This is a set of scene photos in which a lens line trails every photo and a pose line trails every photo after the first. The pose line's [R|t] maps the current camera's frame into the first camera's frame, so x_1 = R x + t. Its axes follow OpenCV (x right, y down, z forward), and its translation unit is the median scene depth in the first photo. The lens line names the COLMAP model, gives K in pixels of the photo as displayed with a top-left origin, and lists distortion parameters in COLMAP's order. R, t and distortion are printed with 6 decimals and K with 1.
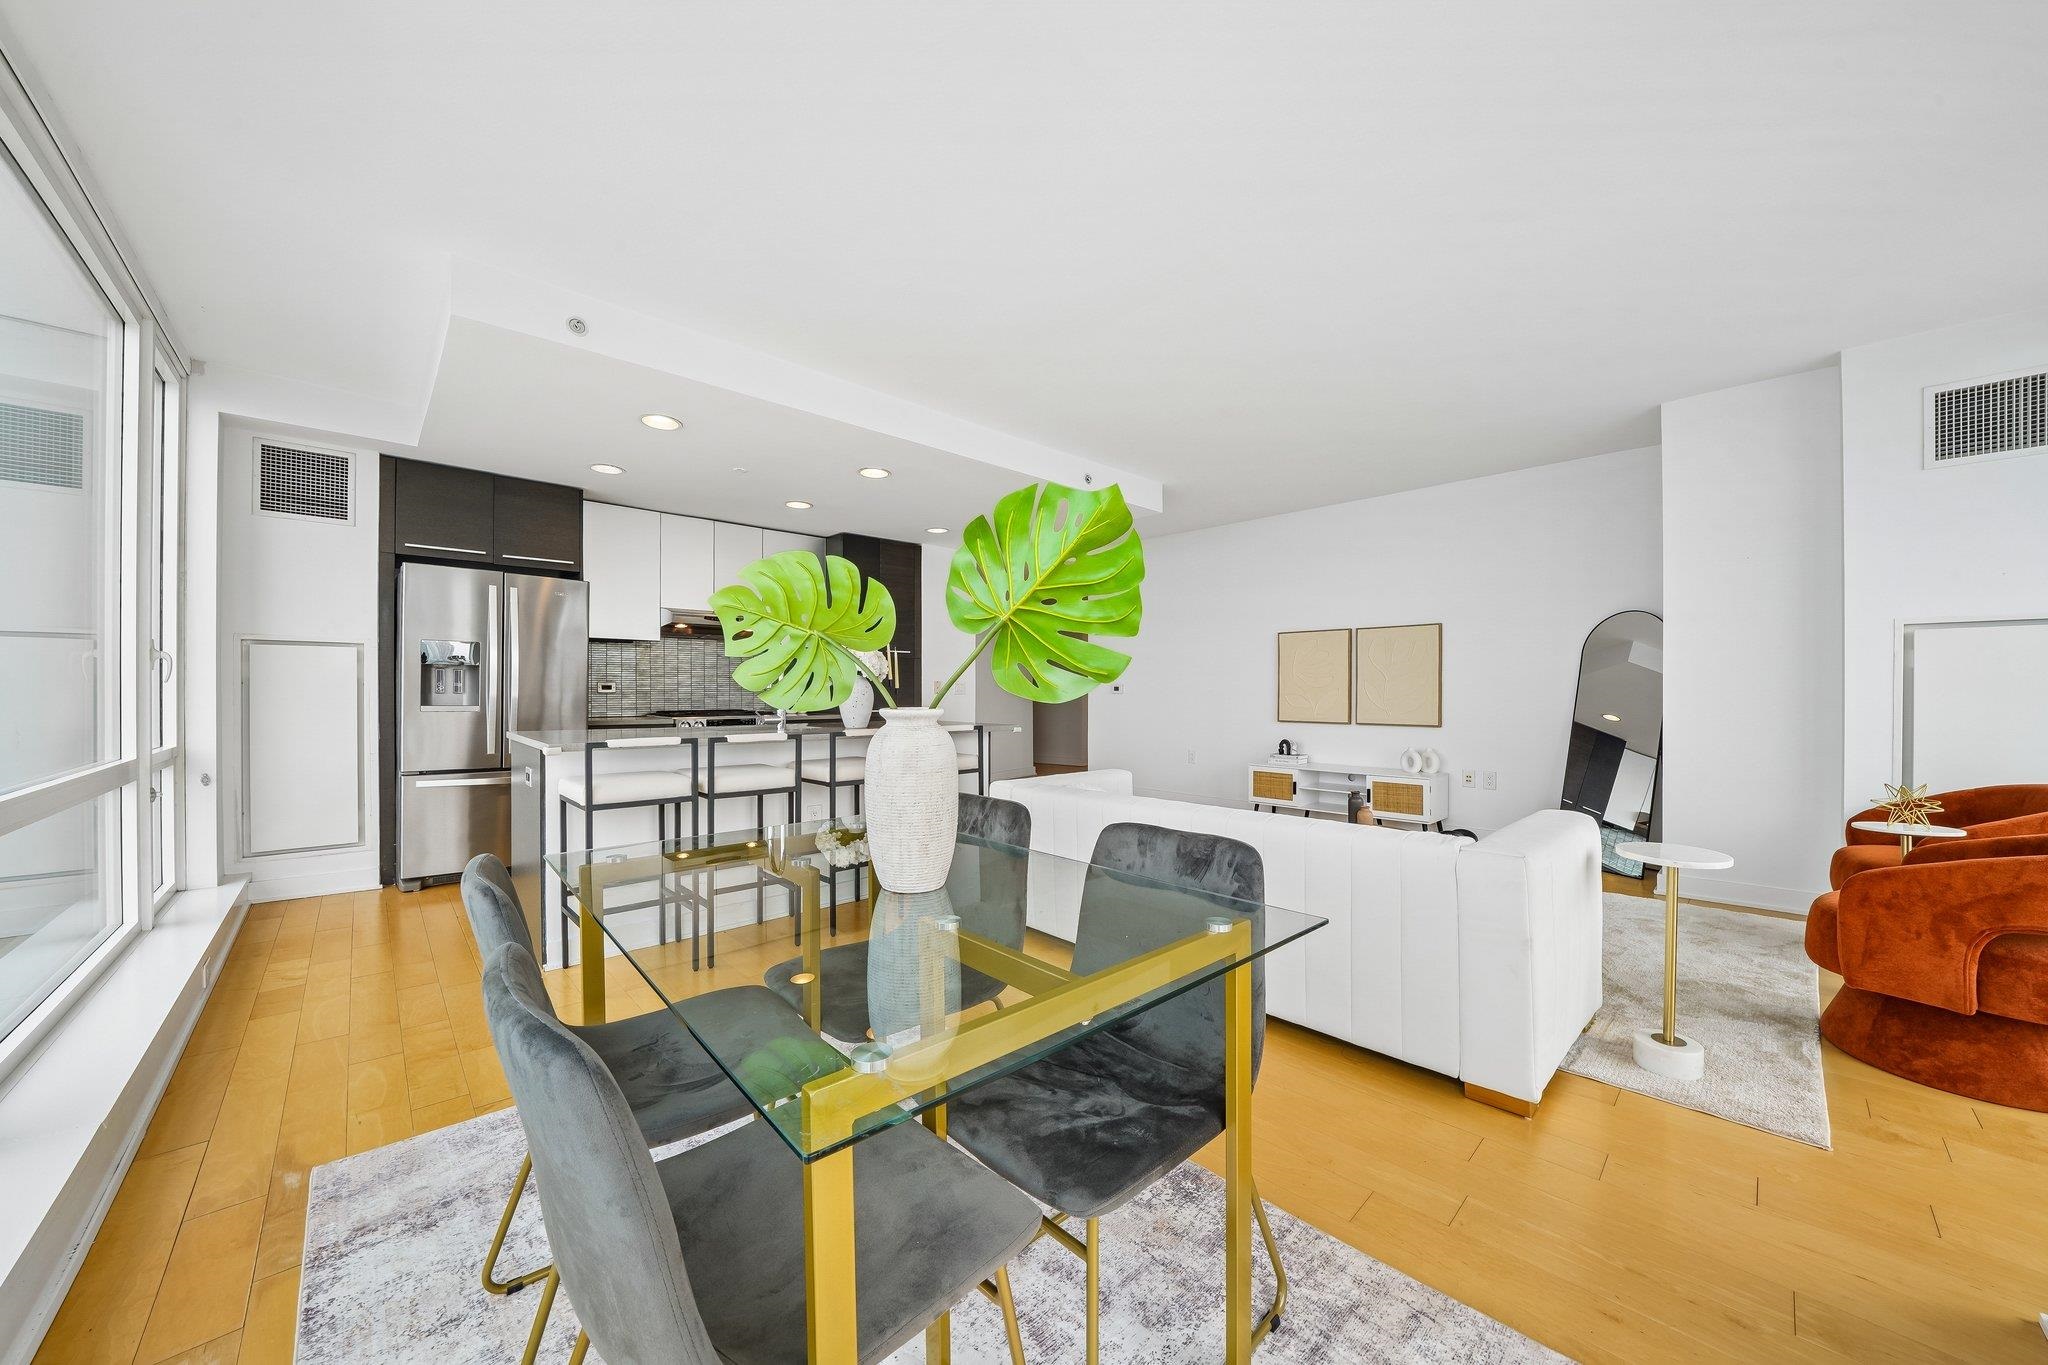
lens RADIAL K [[723.1, 0, 1023.9], [0, 723.1, 692.0], [0, 0, 1]] dist [-0.025149, 0.003466]
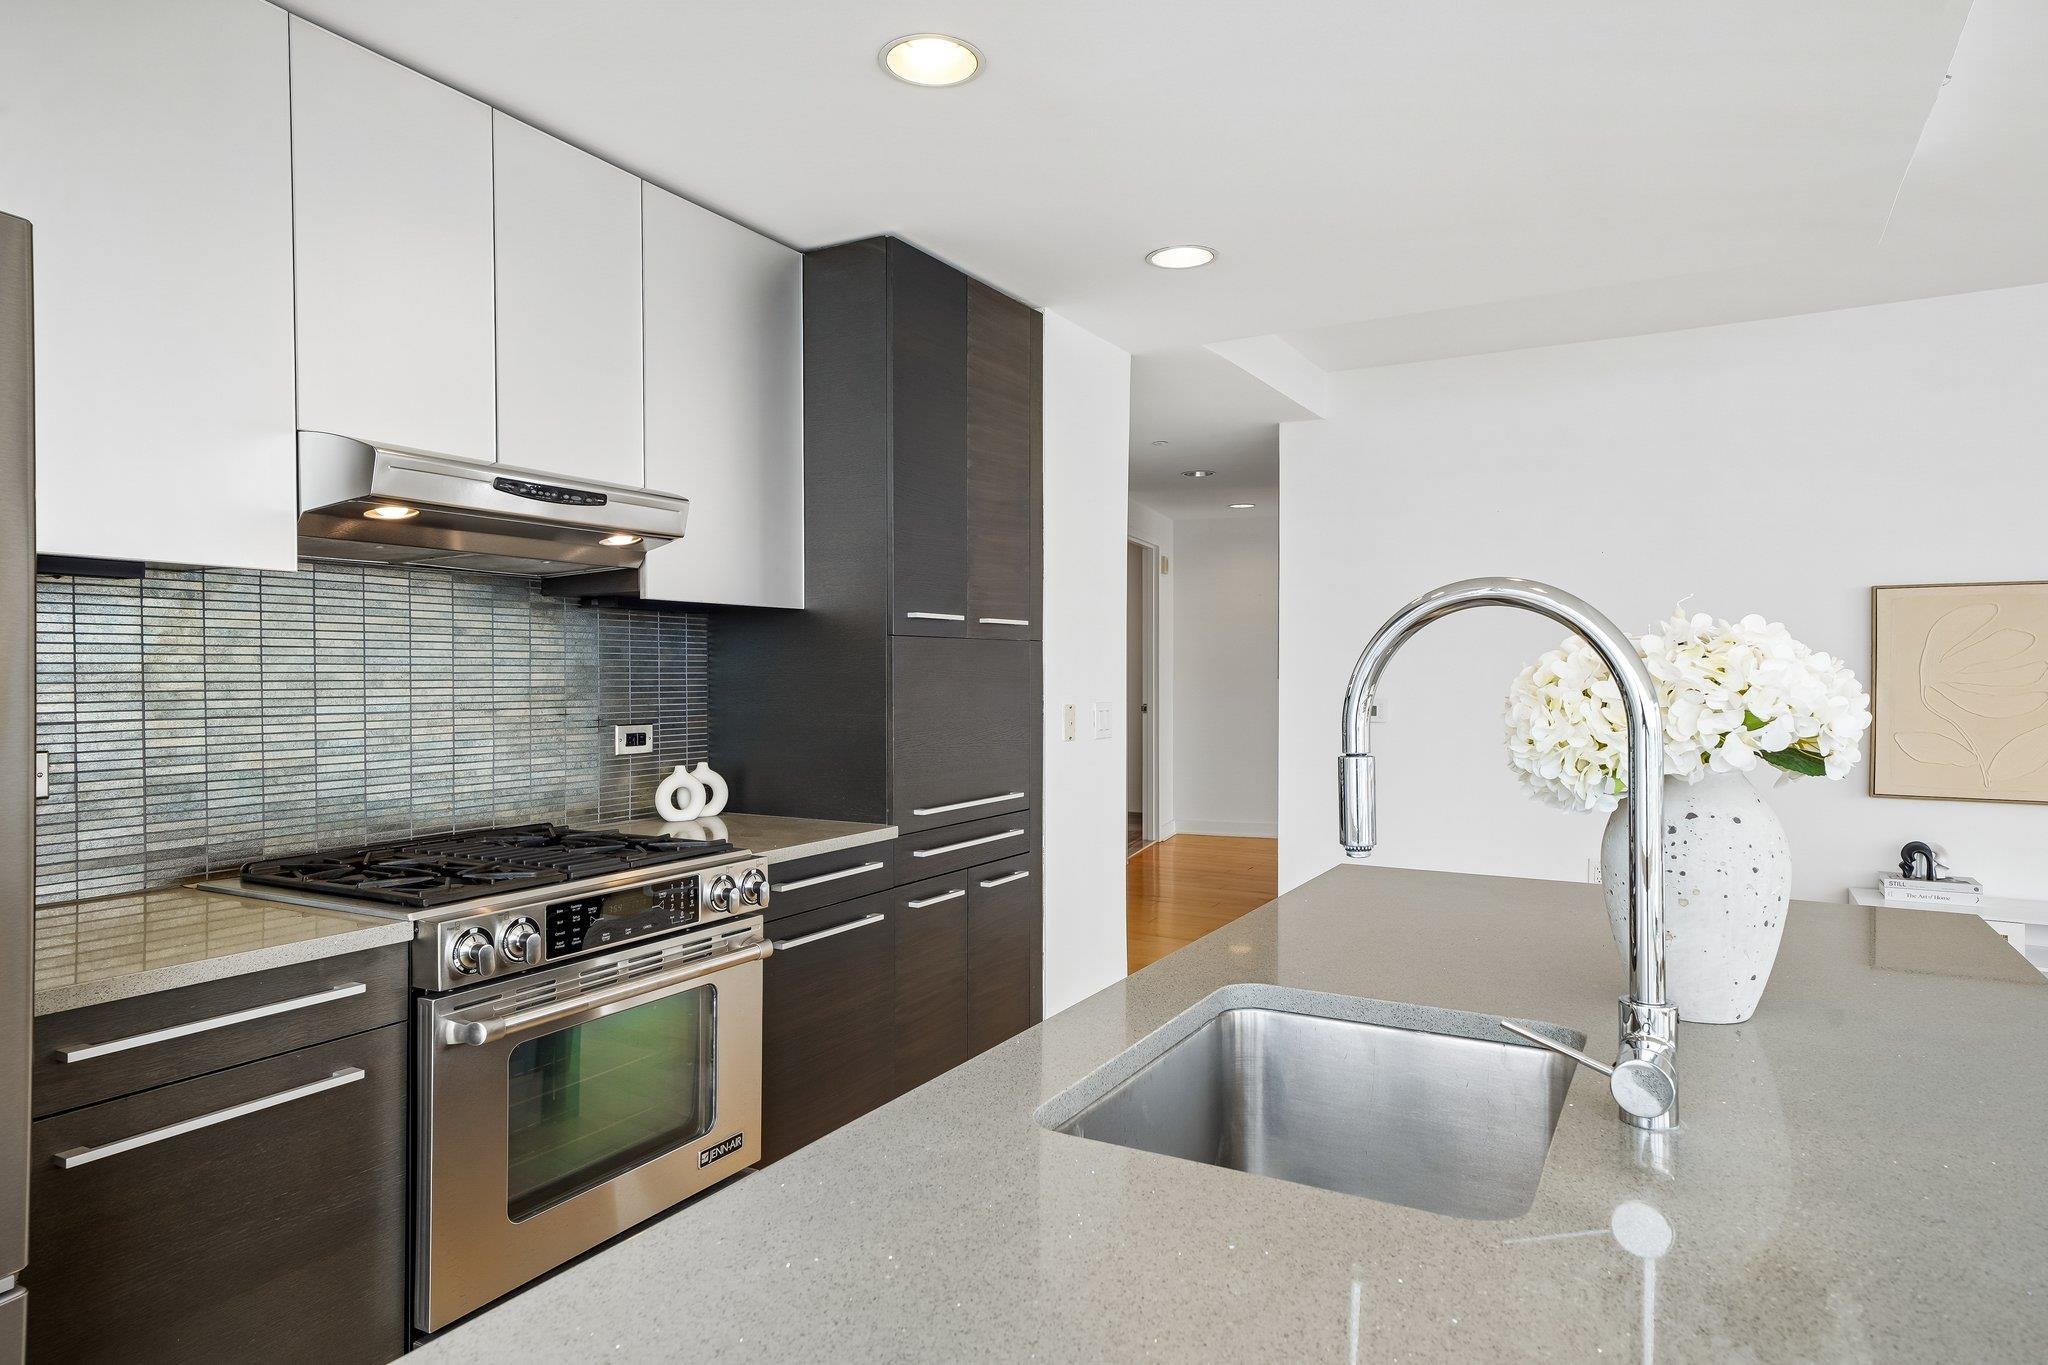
lens RADIAL K [[1199.6, 0, 1026.2], [0, 1199.6, 682.6], [0, 0, 1]] dist [0.026542, 0.003890]
pose [[0.953369, -0.004213, 0.301779, -0.546497], [0.002438, 0.999977, 0.006260, -0.051198], [-0.301798, -0.005233, 0.953357, 0.755649]]
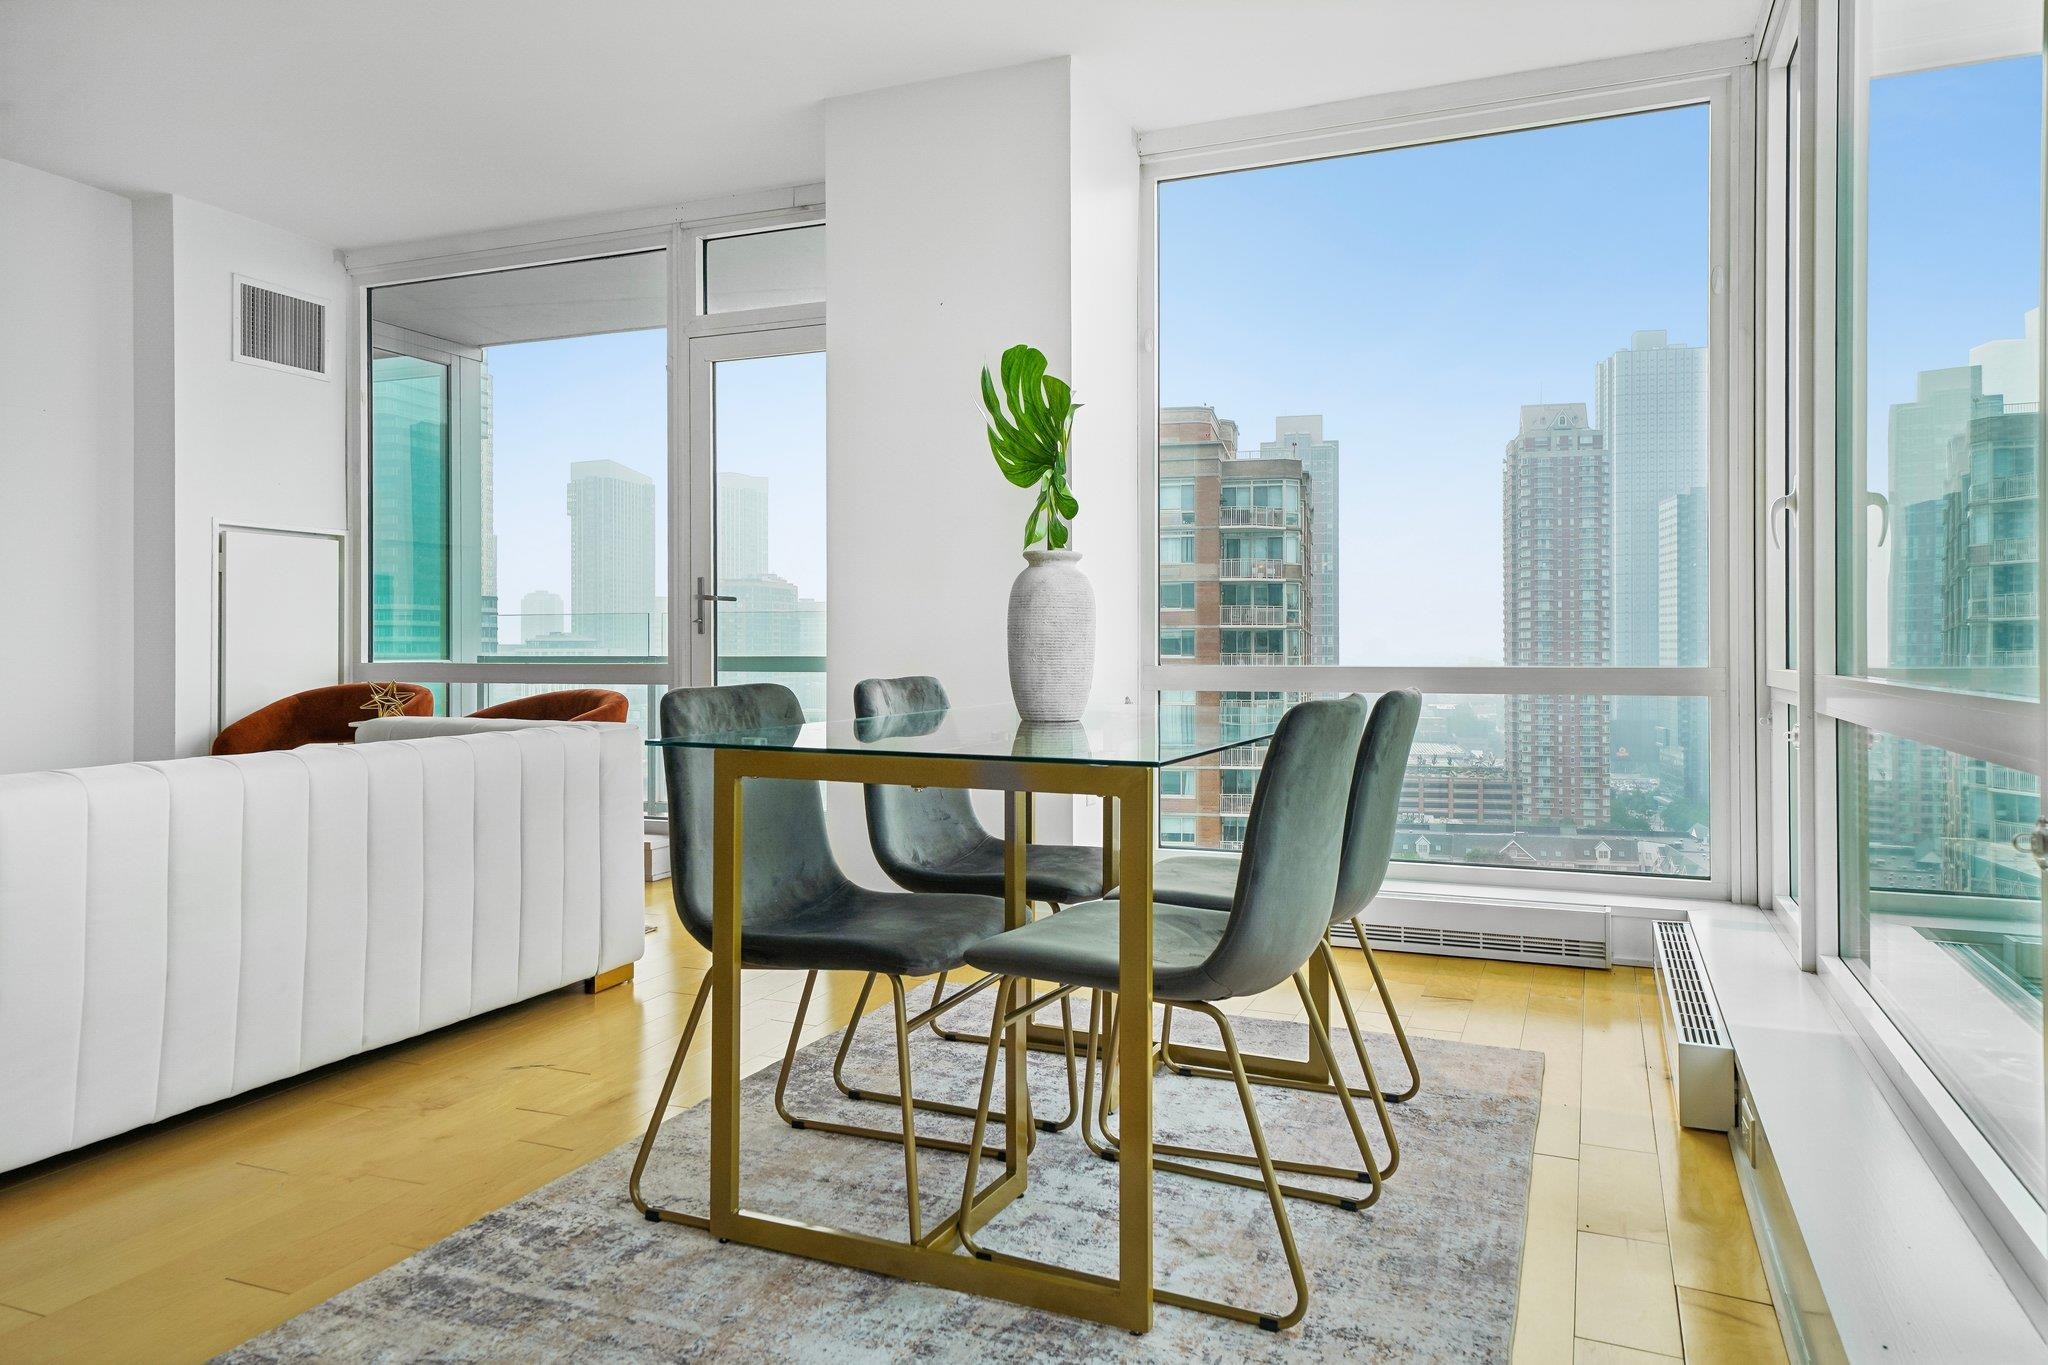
lens RADIAL K [[1358.8, 0, 1027.7], [0, 1358.8, 620.9], [0, 0, 1]] dist [0.028277, 0.003697]
pose [[-0.410875, 0.016436, 0.911543, -0.649376], [0.002050, 0.999852, -0.017104, 0.052421], [-0.911689, -0.005159, -0.410848, 0.615247]]
